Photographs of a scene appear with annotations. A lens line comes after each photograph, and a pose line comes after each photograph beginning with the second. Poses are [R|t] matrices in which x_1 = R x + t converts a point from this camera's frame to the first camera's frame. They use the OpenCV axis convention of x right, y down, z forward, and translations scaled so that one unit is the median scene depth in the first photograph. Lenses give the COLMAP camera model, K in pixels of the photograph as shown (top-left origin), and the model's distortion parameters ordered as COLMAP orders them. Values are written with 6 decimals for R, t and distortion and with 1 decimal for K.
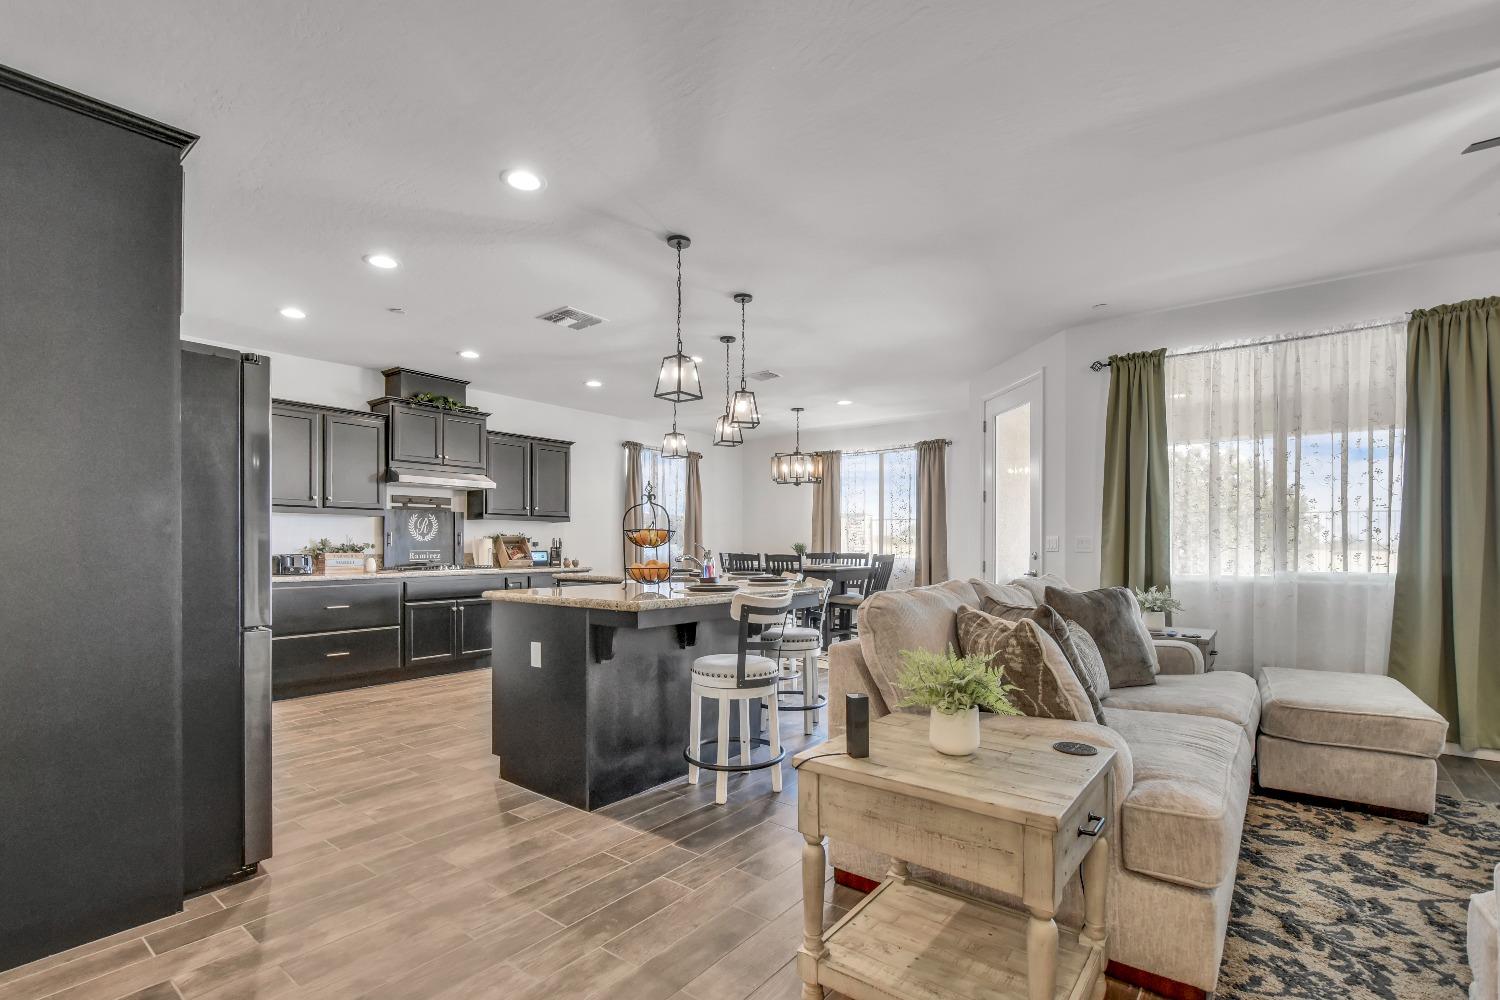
lens RADIAL K [[681.7, 0, 752.2], [0, 681.7, 547.1], [0, 0, 1]] dist [-0.001631, -0.000798]
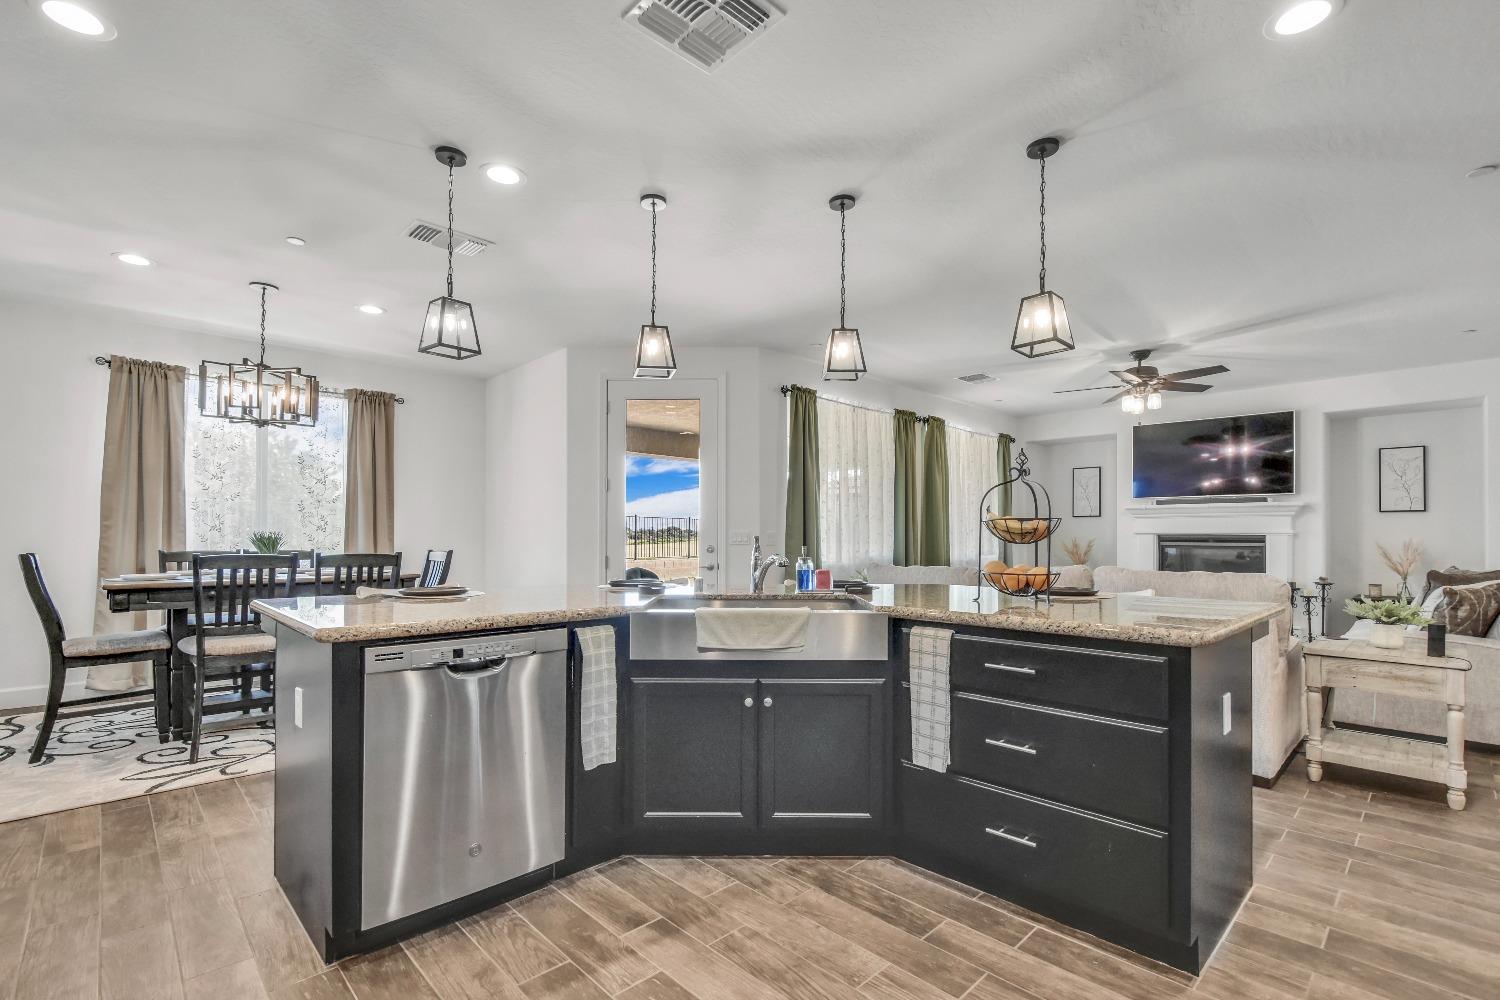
lens RADIAL K [[674.1, 0, 731.6], [0, 674.1, 534.2], [0, 0, 1]] dist [-0.000530, -0.005012]
pose [[0.153858, 0.005095, 0.988080, -0.787950], [-0.001793, 0.999987, -0.004877, -0.005144], [-0.988091, -0.001021, 0.153865, 1.065629]]
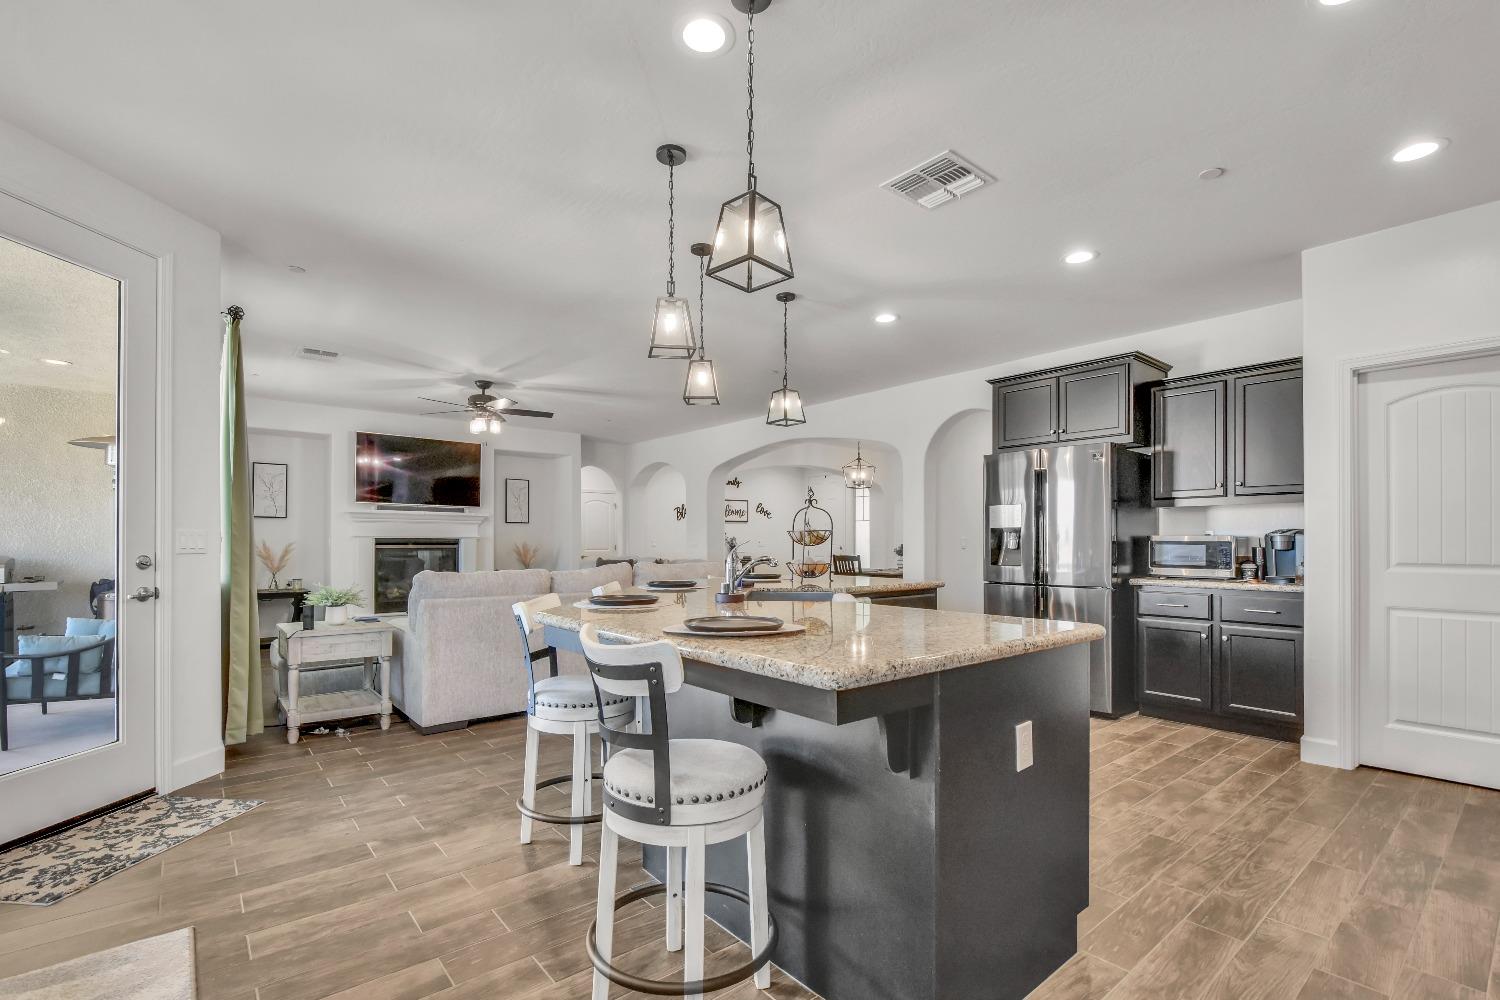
lens RADIAL K [[674.1, 0, 731.6], [0, 674.1, 534.2], [0, 0, 1]] dist [-0.000530, -0.005012]
pose [[-0.973575, -0.000424, 0.228366, -0.234453], [-0.001908, 0.999978, -0.006276, -0.016039], [-0.228358, -0.006546, -0.973555, 1.866745]]
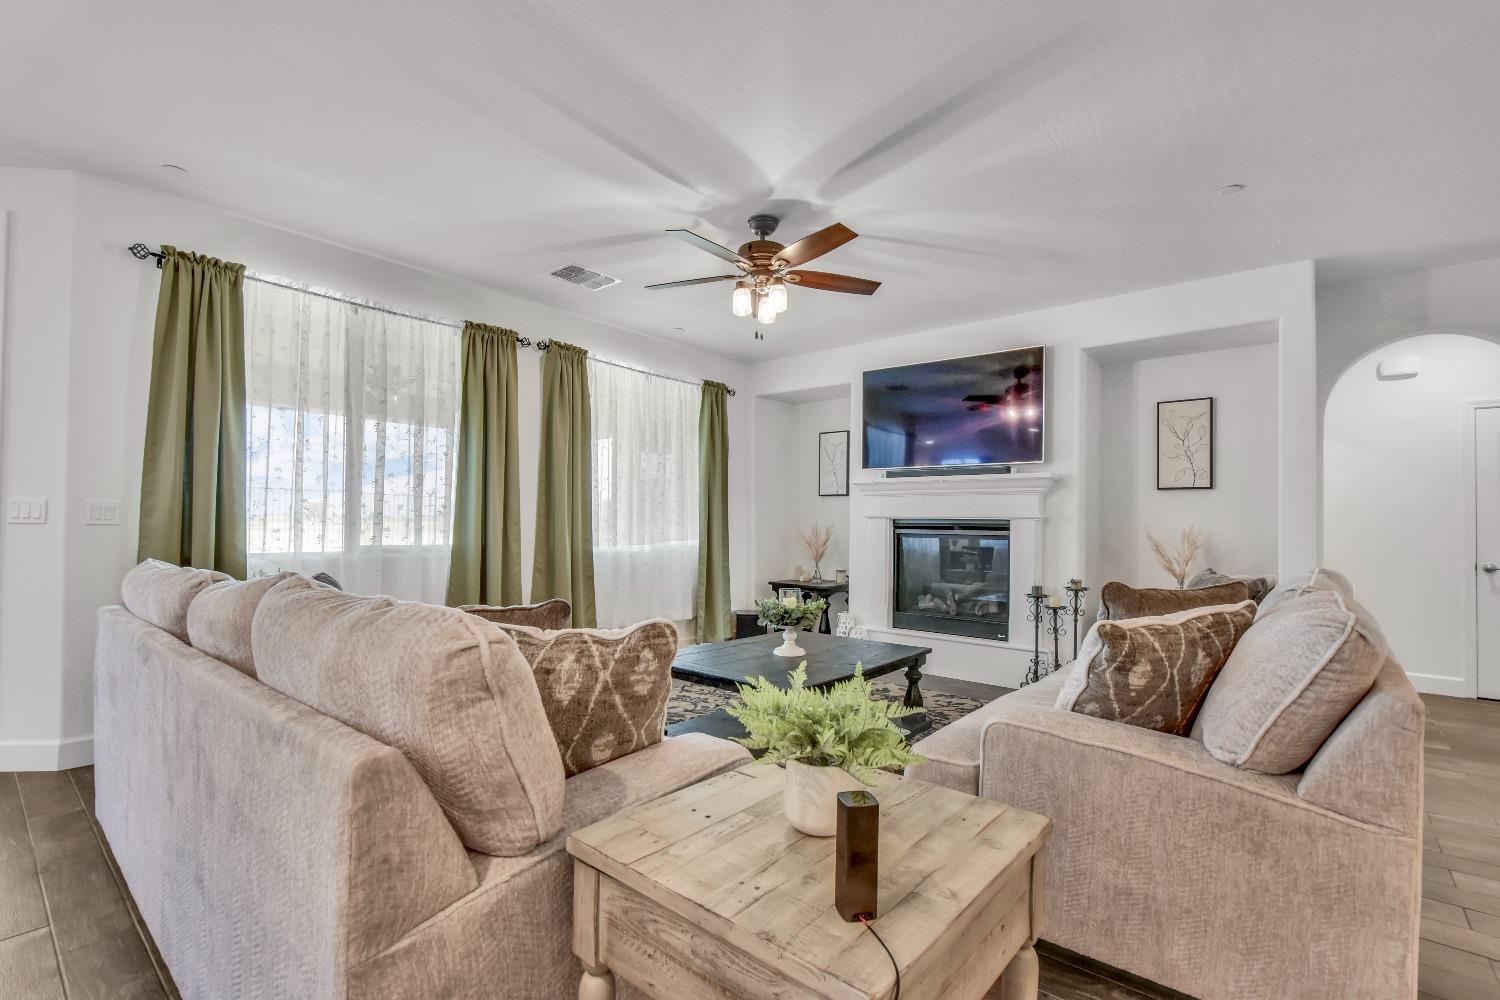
lens RADIAL K [[674.6, 0, 736.4], [0, 674.6, 523.3], [0, 0, 1]] dist [-0.003294, -0.001426]
pose [[0.048896, 0.005257, 0.998790, -0.151785], [-0.010078, 0.999938, -0.004770, 0.003186], [-0.998753, -0.009833, 0.048946, 0.437164]]
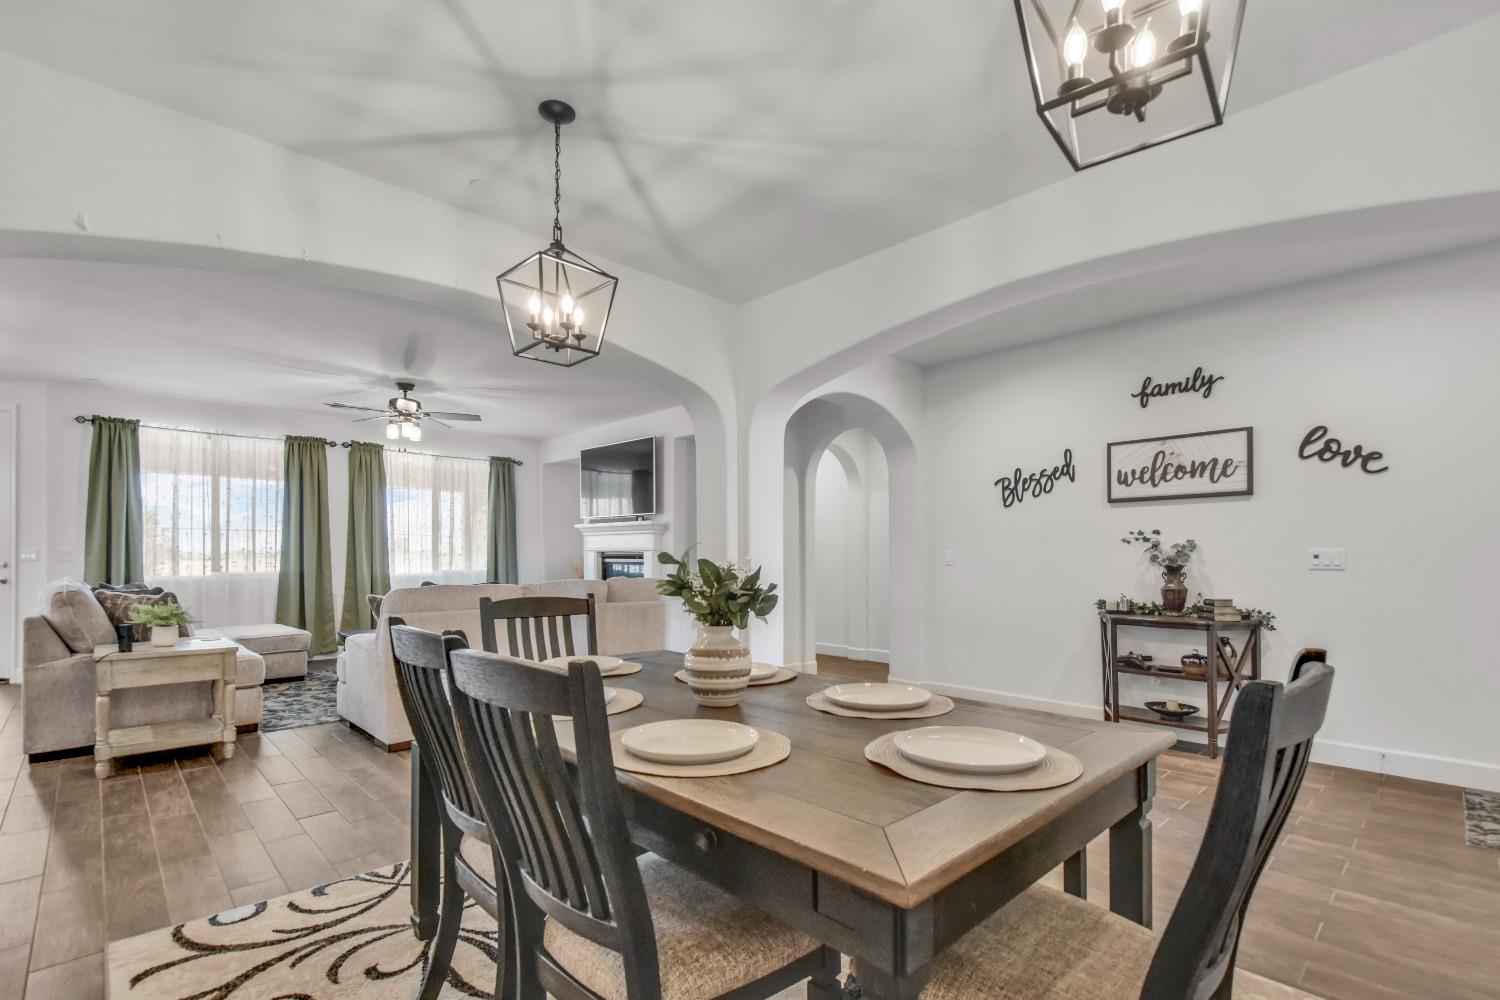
lens RADIAL K [[687.8, 0, 753.0], [0, 687.8, 561.2], [0, 0, 1]] dist [-0.014026, -0.000463]
pose [[0.137994, -0.005747, 0.990416, -0.707043], [0.001555, 0.999983, 0.005586, 0.001771], [-0.990432, 0.000769, 0.138001, -0.533165]]
